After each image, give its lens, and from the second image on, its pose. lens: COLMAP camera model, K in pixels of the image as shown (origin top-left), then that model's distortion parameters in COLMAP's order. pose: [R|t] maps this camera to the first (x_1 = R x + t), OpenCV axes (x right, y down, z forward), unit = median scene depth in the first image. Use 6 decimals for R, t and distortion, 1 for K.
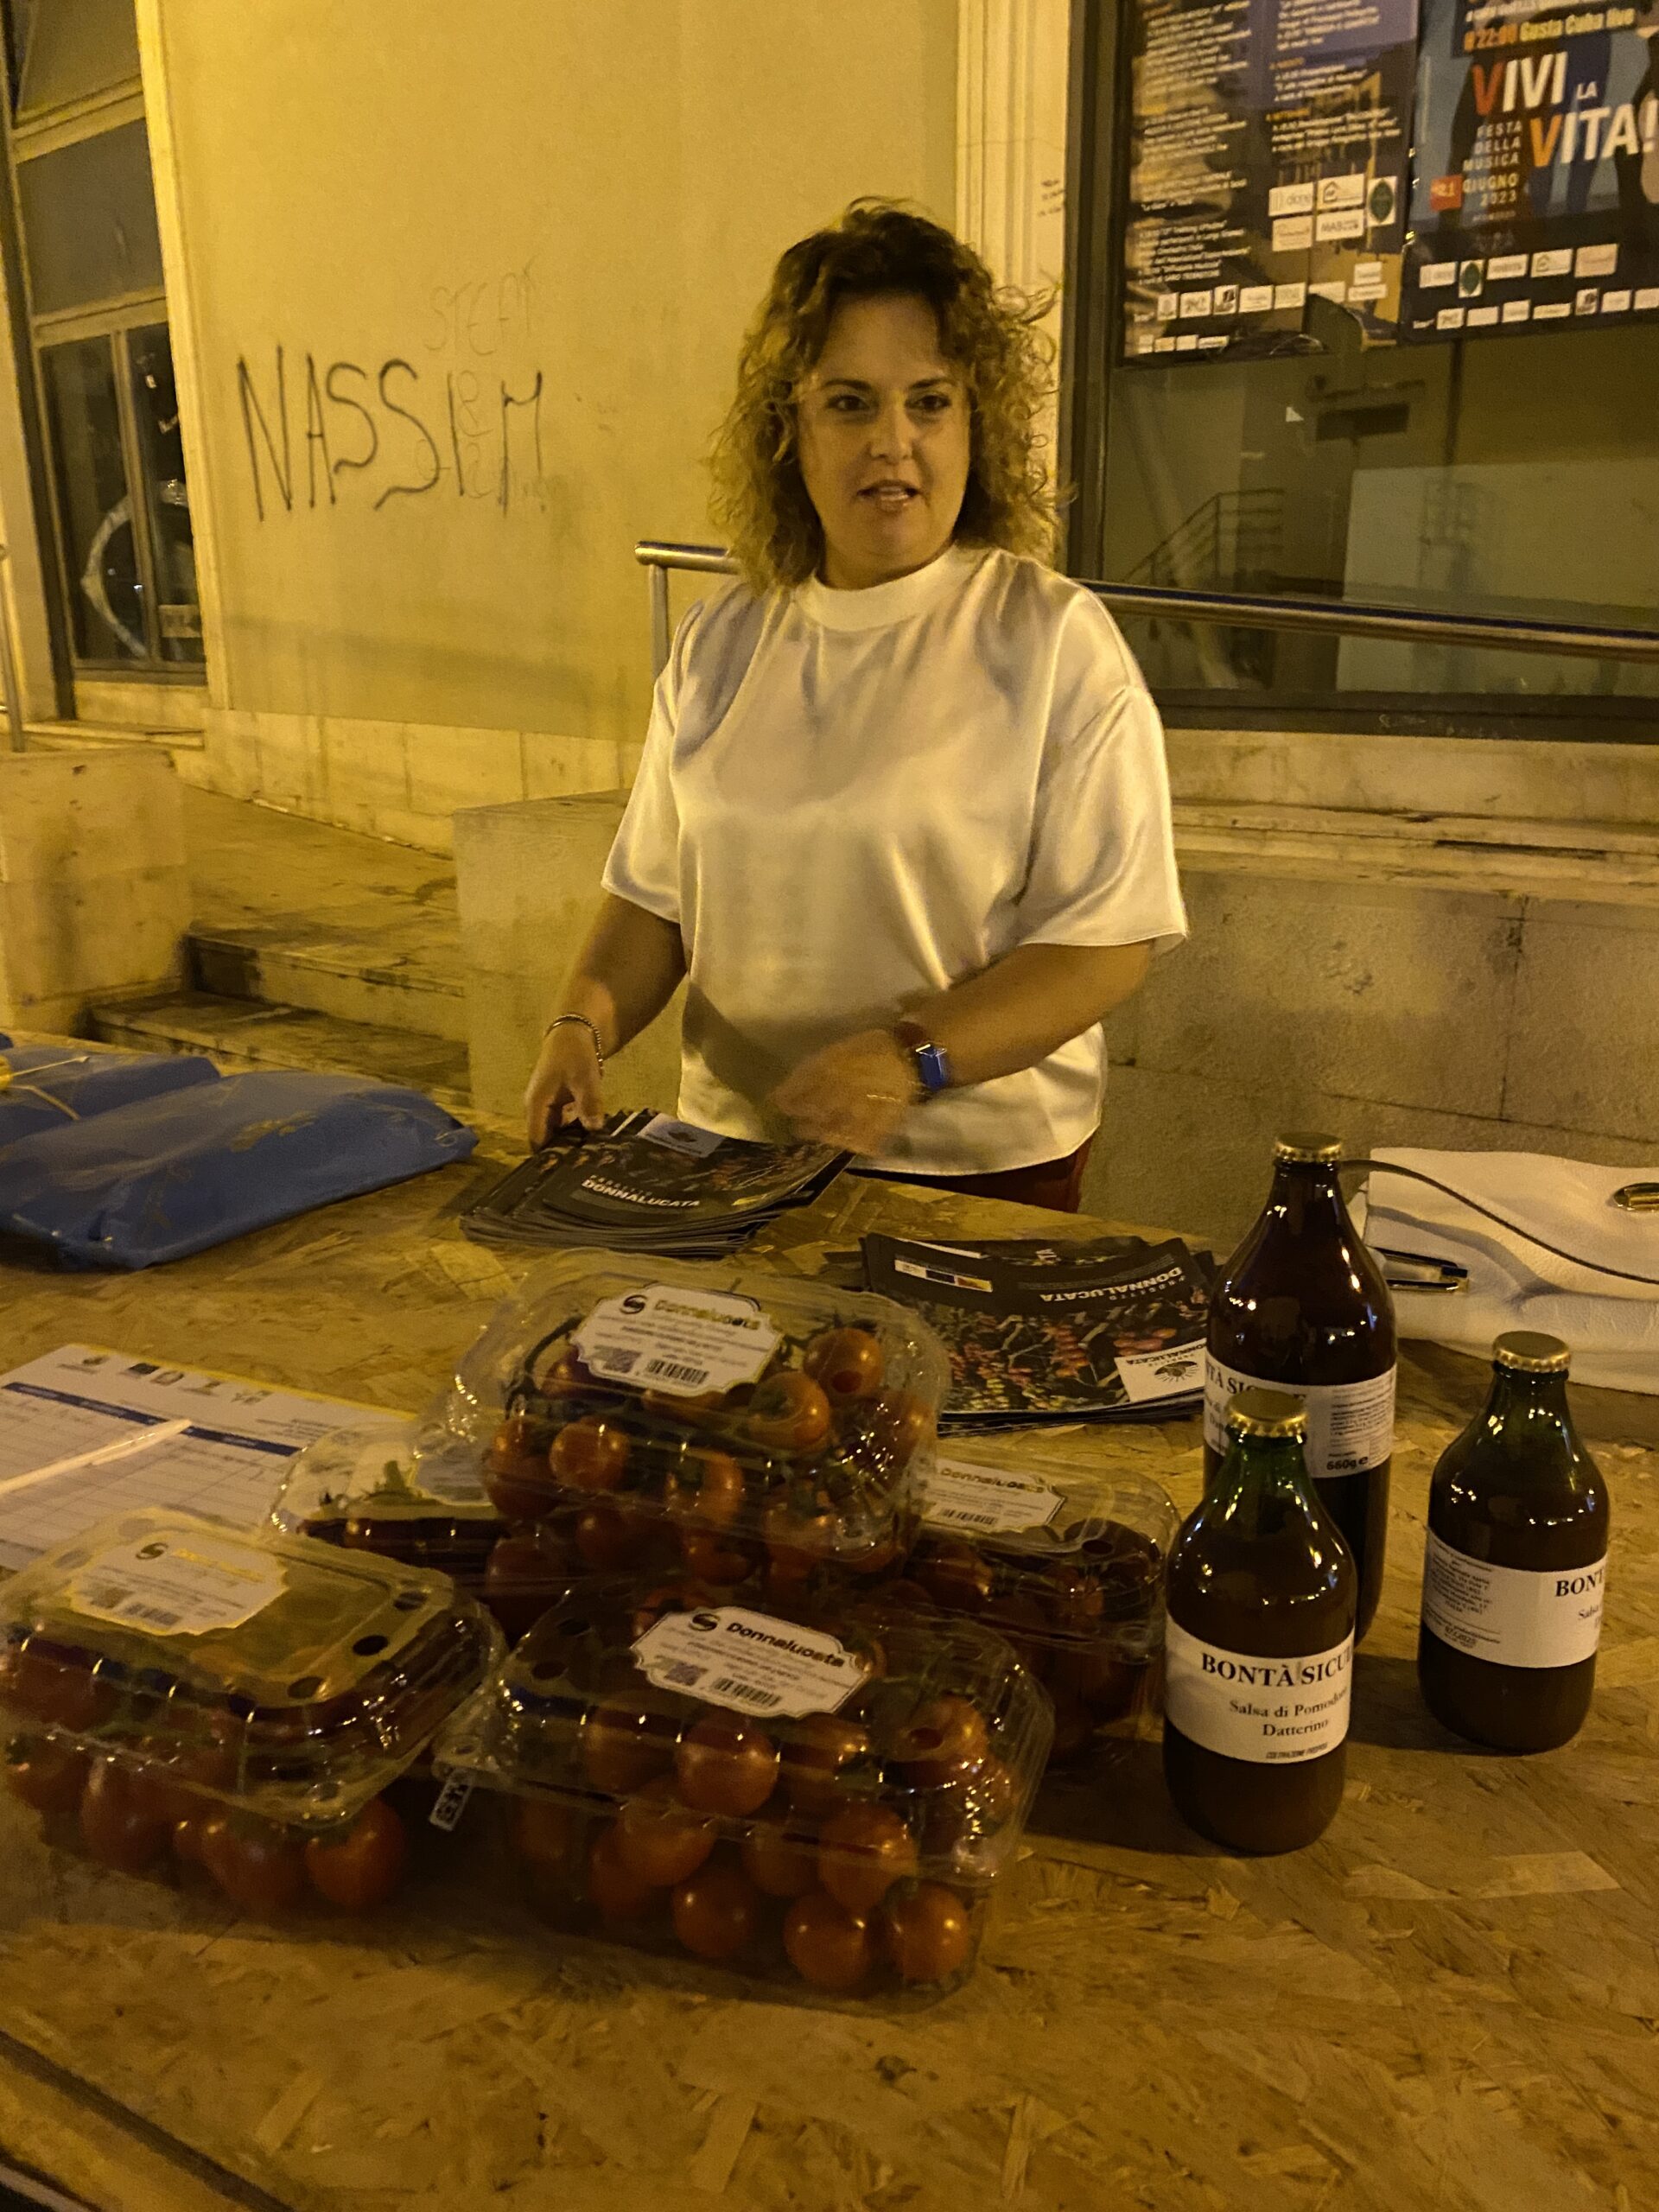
lens RADIAL K [[1710.5, 0, 839.4], [0, 1710.5, 1107.1], [0, 0, 1]] dist [0.017307, -0.006241]
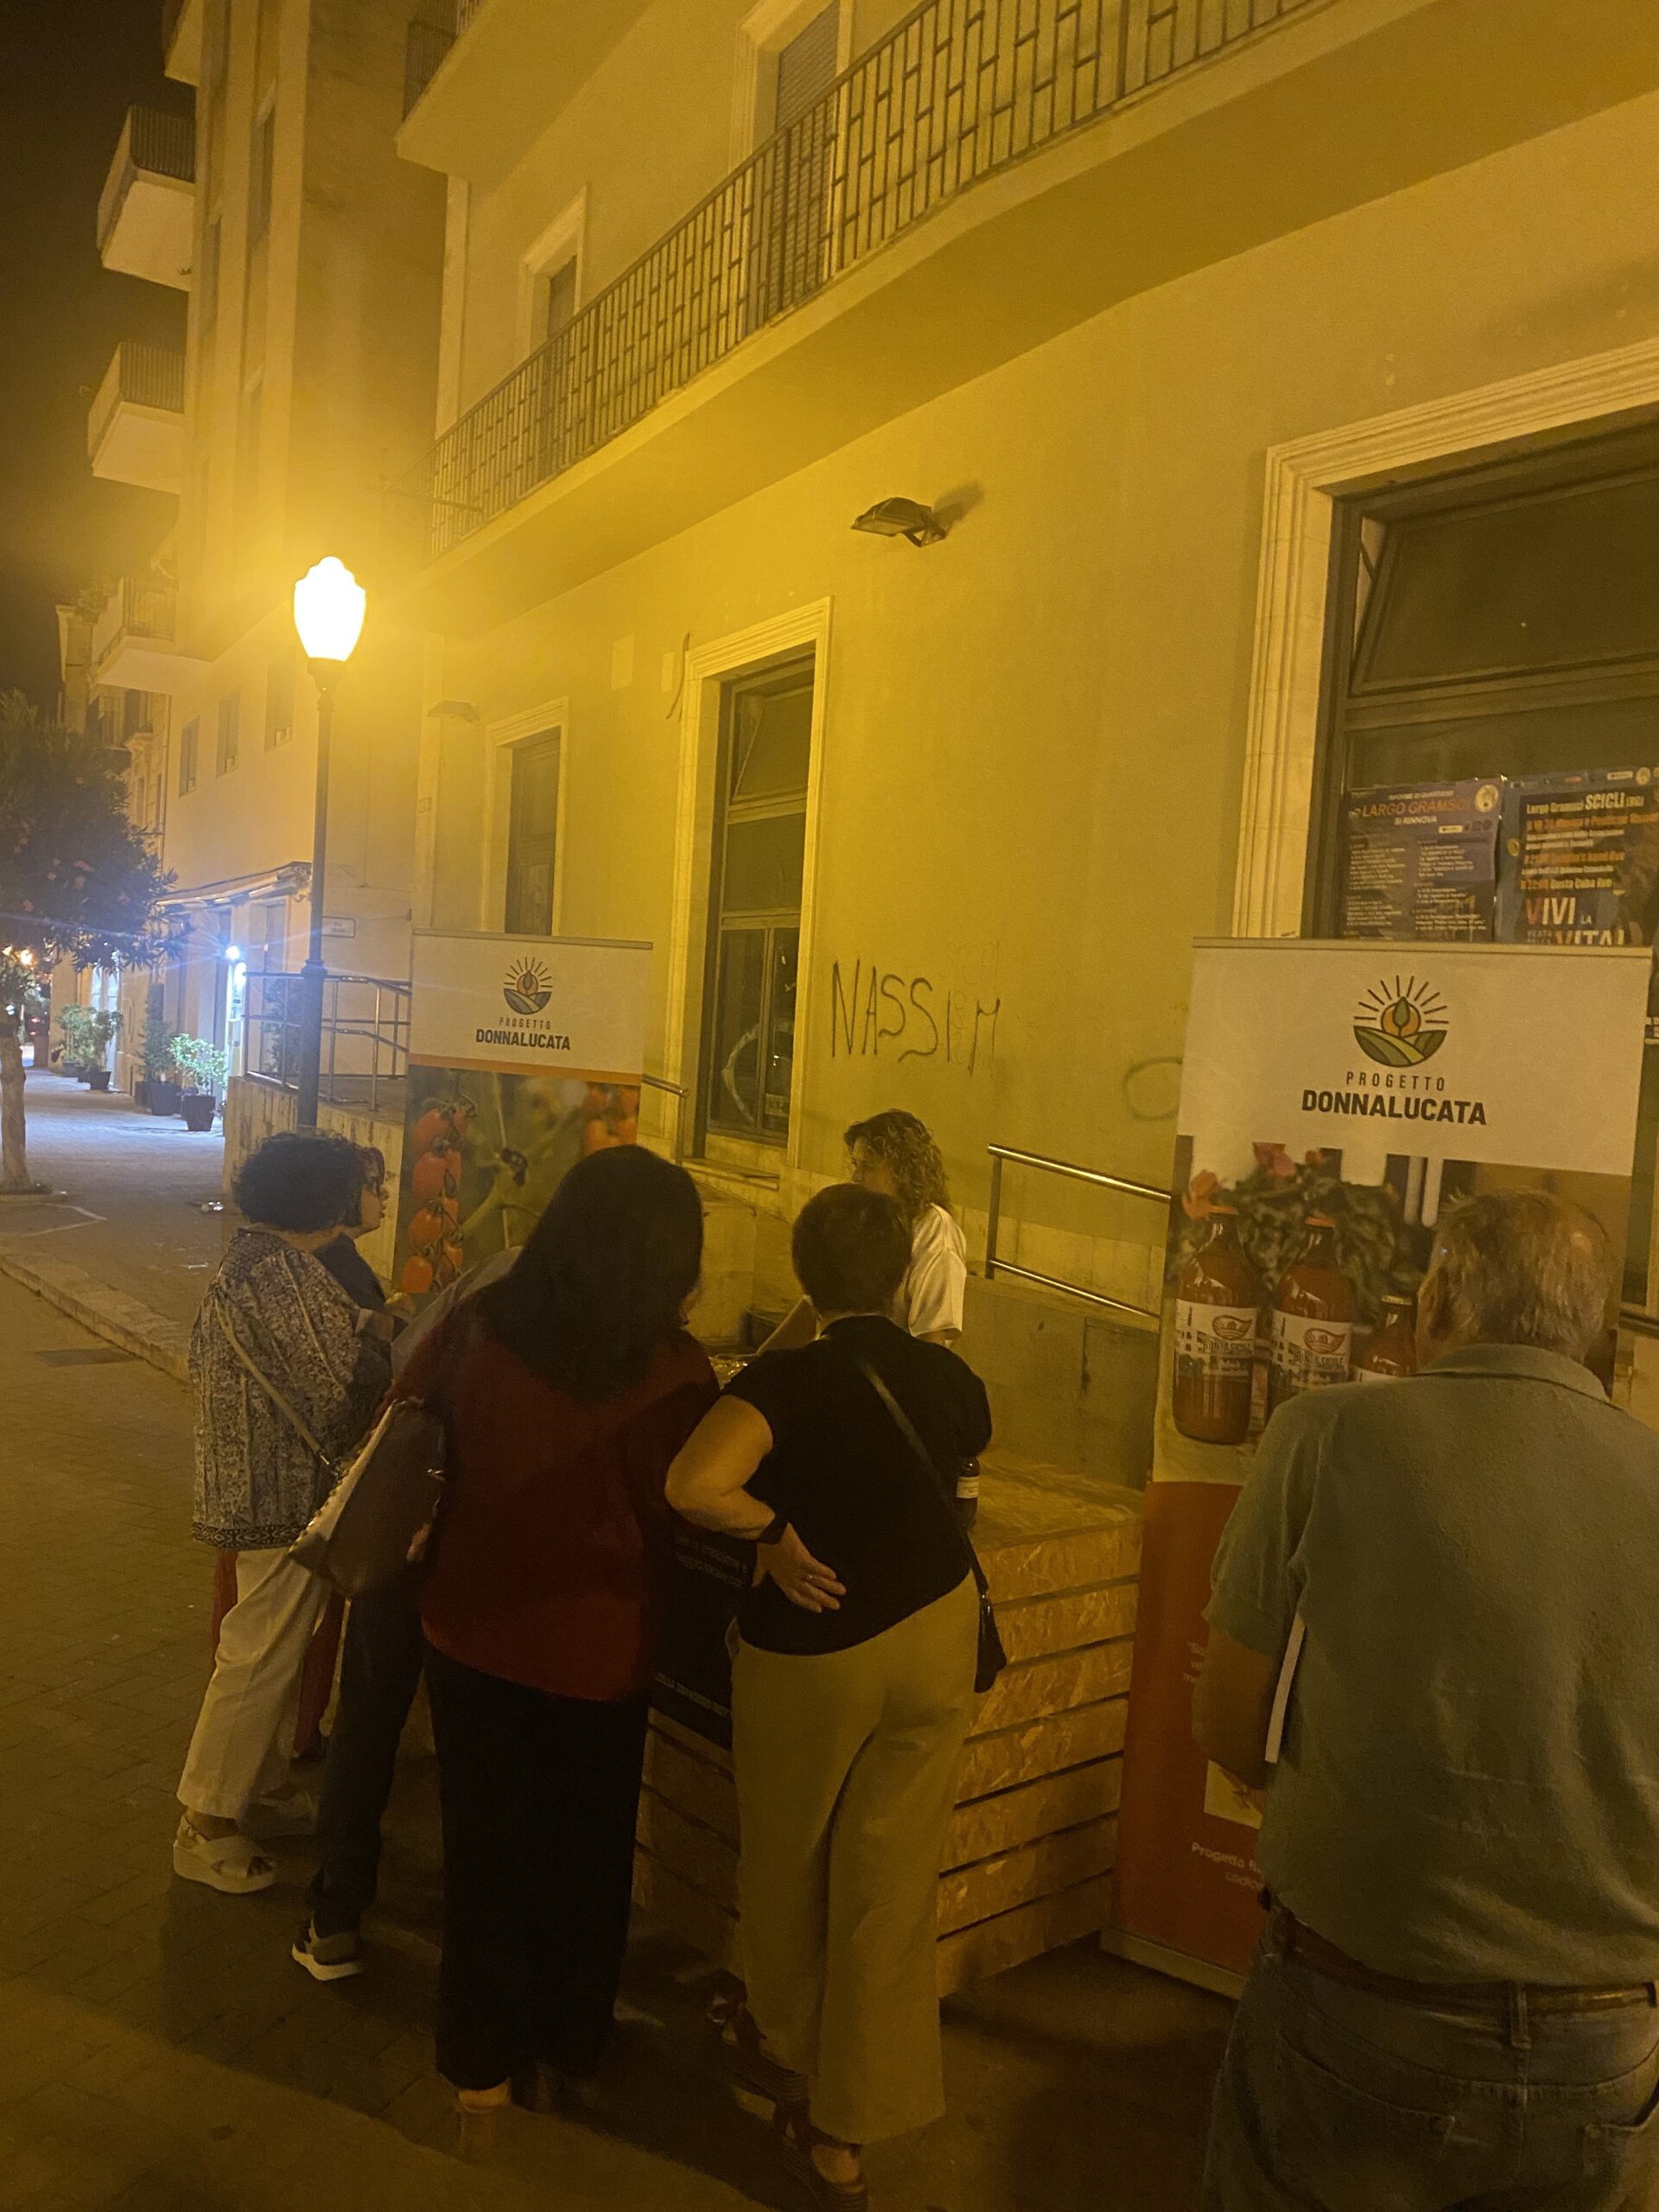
lens RADIAL K [[1669.2, 0, 857.7], [0, 1669.2, 1109.9], [0, 0, 1]] dist [0.072604, -0.138930]
pose [[0.949084, 0.077470, -0.305349, 0.239295], [-0.148155, 0.965173, -0.215619, 0.052671], [0.278011, 0.249879, 0.927508, -0.618516]]
